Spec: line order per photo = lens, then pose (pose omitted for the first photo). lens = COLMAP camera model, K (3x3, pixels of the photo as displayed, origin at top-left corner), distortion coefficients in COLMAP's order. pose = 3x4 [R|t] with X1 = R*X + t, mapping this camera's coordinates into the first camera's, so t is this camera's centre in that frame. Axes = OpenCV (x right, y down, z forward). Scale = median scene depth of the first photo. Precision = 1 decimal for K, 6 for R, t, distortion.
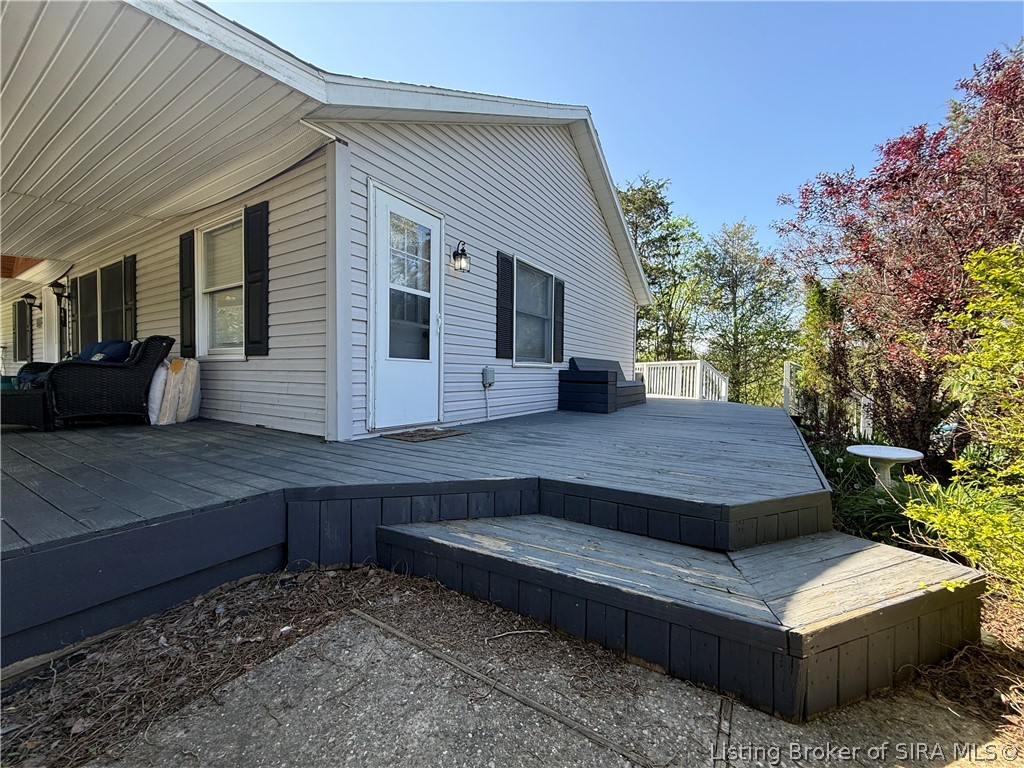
lens RADIAL K [[410.7, 0, 509.5], [0, 410.7, 384.9], [0, 0, 1]] dist [0.001455, 0.000329]
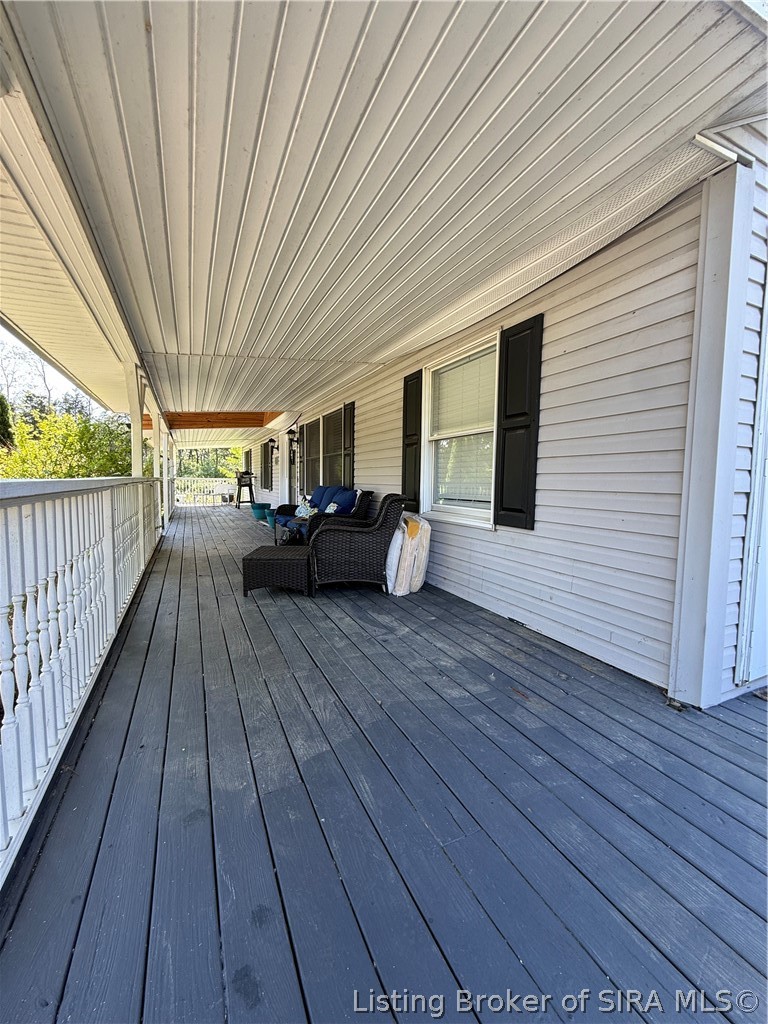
lens RADIAL K [[410.7, 0, 385.6], [0, 410.7, 512.1], [0, 0, 1]] dist [0.001455, 0.000329]
pose [[0.846793, 0.041791, -0.530278, -0.339489], [-0.021847, 0.998800, 0.043828, -0.103518], [0.531474, -0.025529, 0.846690, 0.196641]]
